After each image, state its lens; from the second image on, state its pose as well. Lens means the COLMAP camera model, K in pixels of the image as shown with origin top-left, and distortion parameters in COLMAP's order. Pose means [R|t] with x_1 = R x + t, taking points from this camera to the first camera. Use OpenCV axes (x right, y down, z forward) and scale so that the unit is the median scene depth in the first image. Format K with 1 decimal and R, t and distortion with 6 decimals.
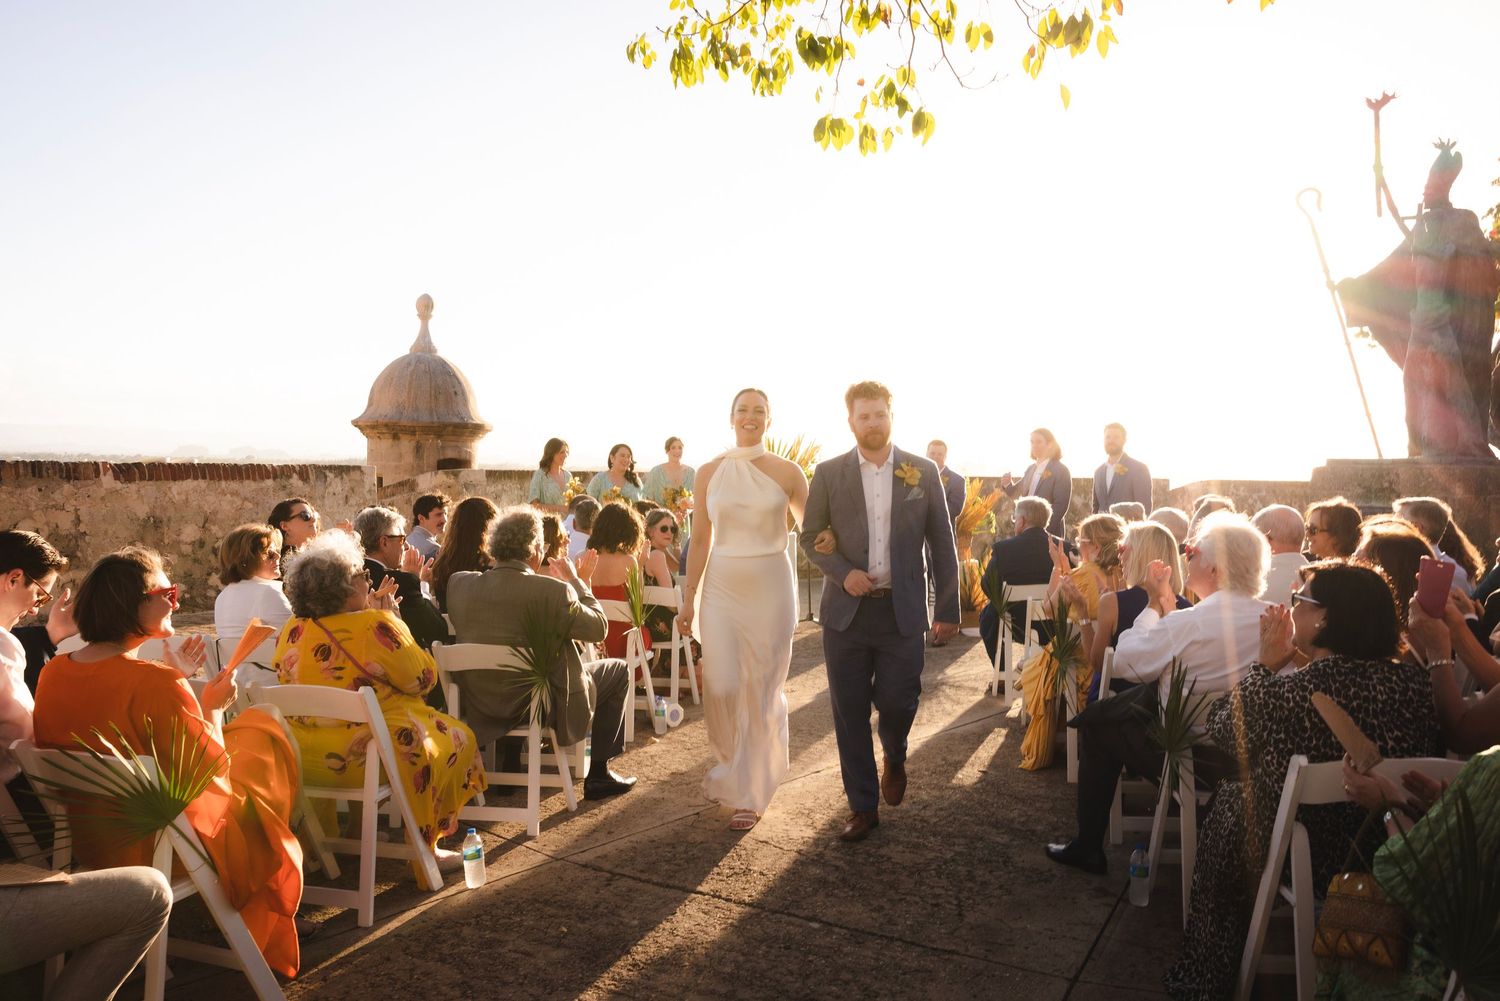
lens RADIAL K [[1206.7, 0, 740.0], [0, 1206.7, 501.8], [0, 0, 1]] dist [0.002845, -0.007556]
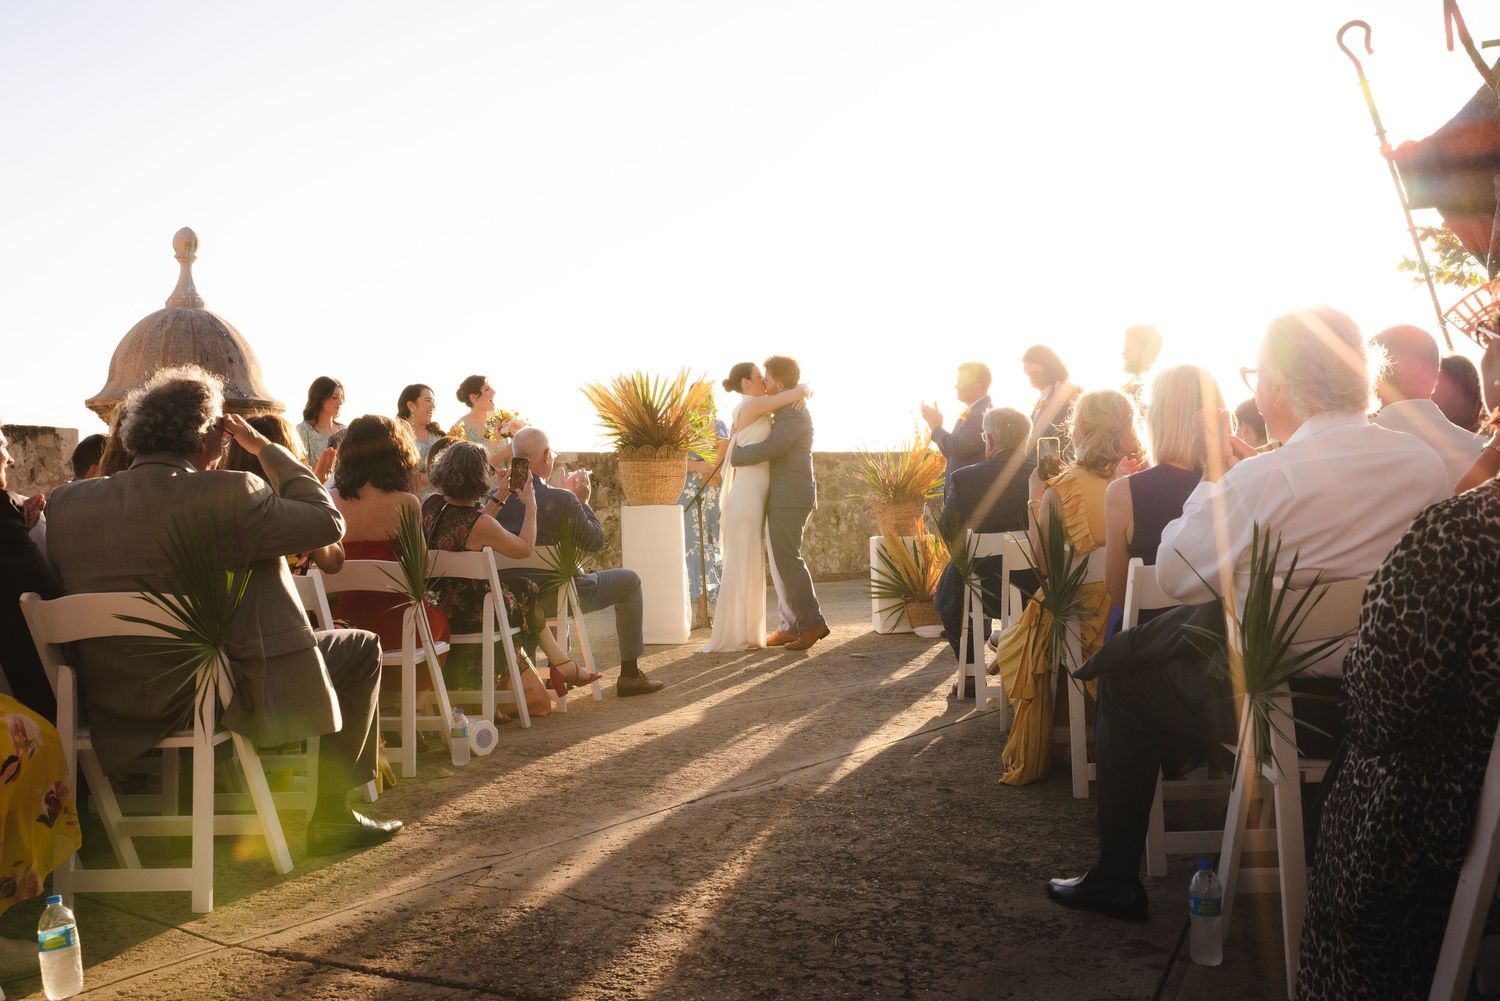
lens RADIAL K [[1523.0, 0, 748.9], [0, 1523.0, 498.8], [0, 0, 1]] dist [0.003609, 0.012017]
pose [[0.996894, -0.032264, 0.071840, 0.034334], [0.033480, 0.999315, -0.015796, 0.062979], [-0.071281, 0.018152, 0.997291, 0.151883]]
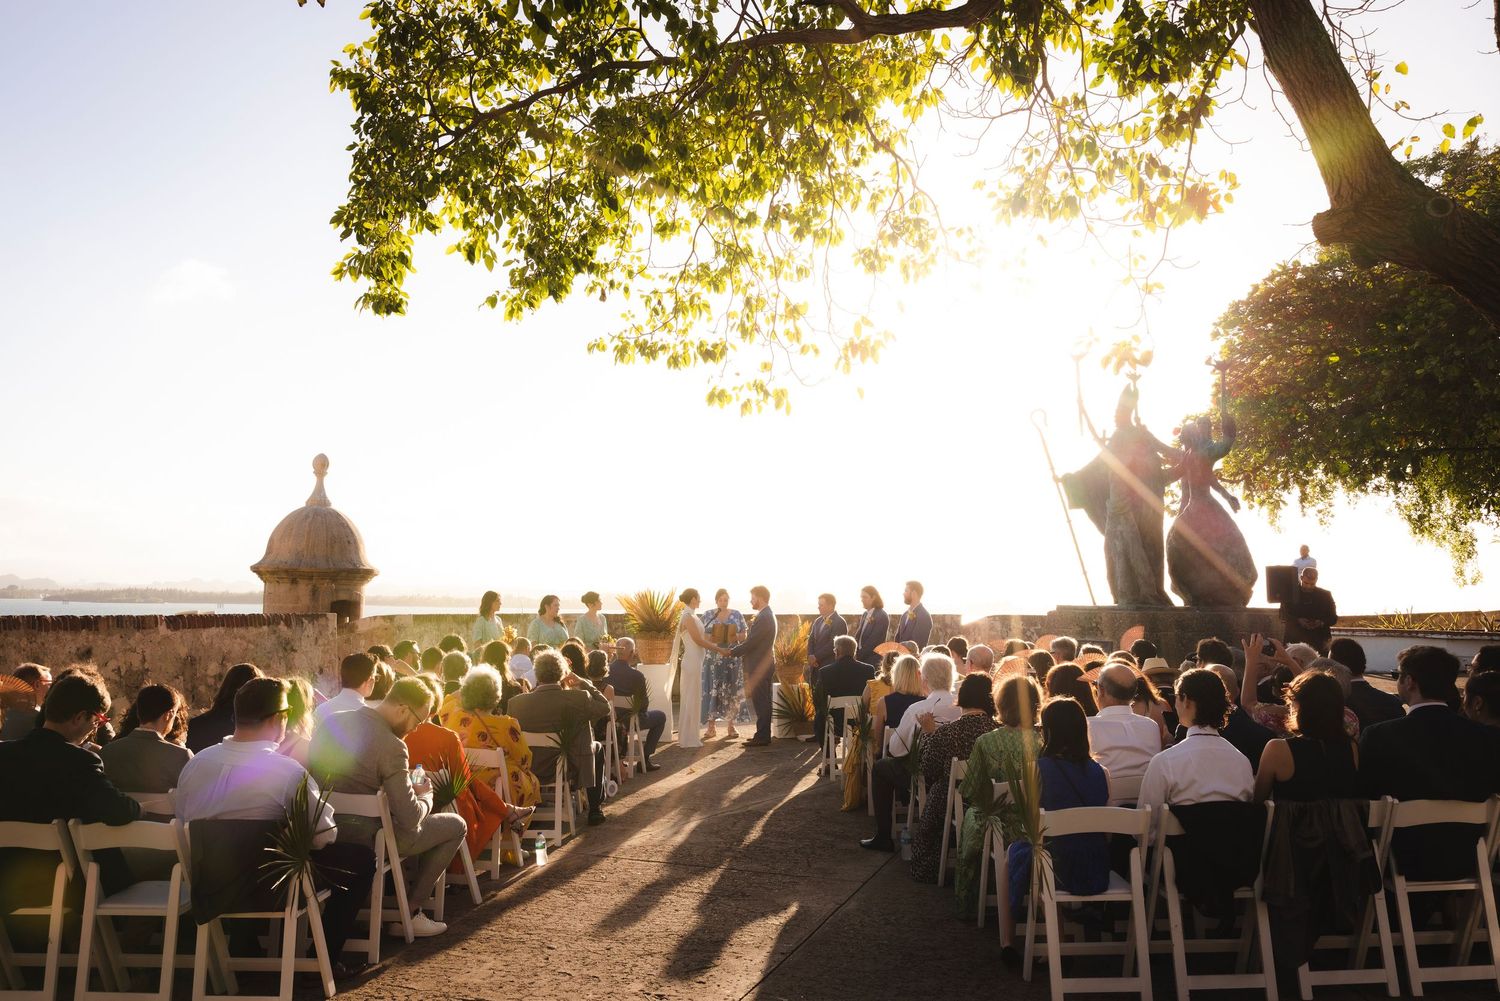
lens RADIAL K [[1196.6, 0, 750.1], [0, 1196.6, 501.5], [0, 0, 1]] dist [0.000188, -0.005698]
pose [[0.988278, 0.009781, 0.152349, -0.111692], [0.006890, 0.994070, -0.108522, -0.012354], [-0.152507, 0.108299, 0.982351, -0.495949]]
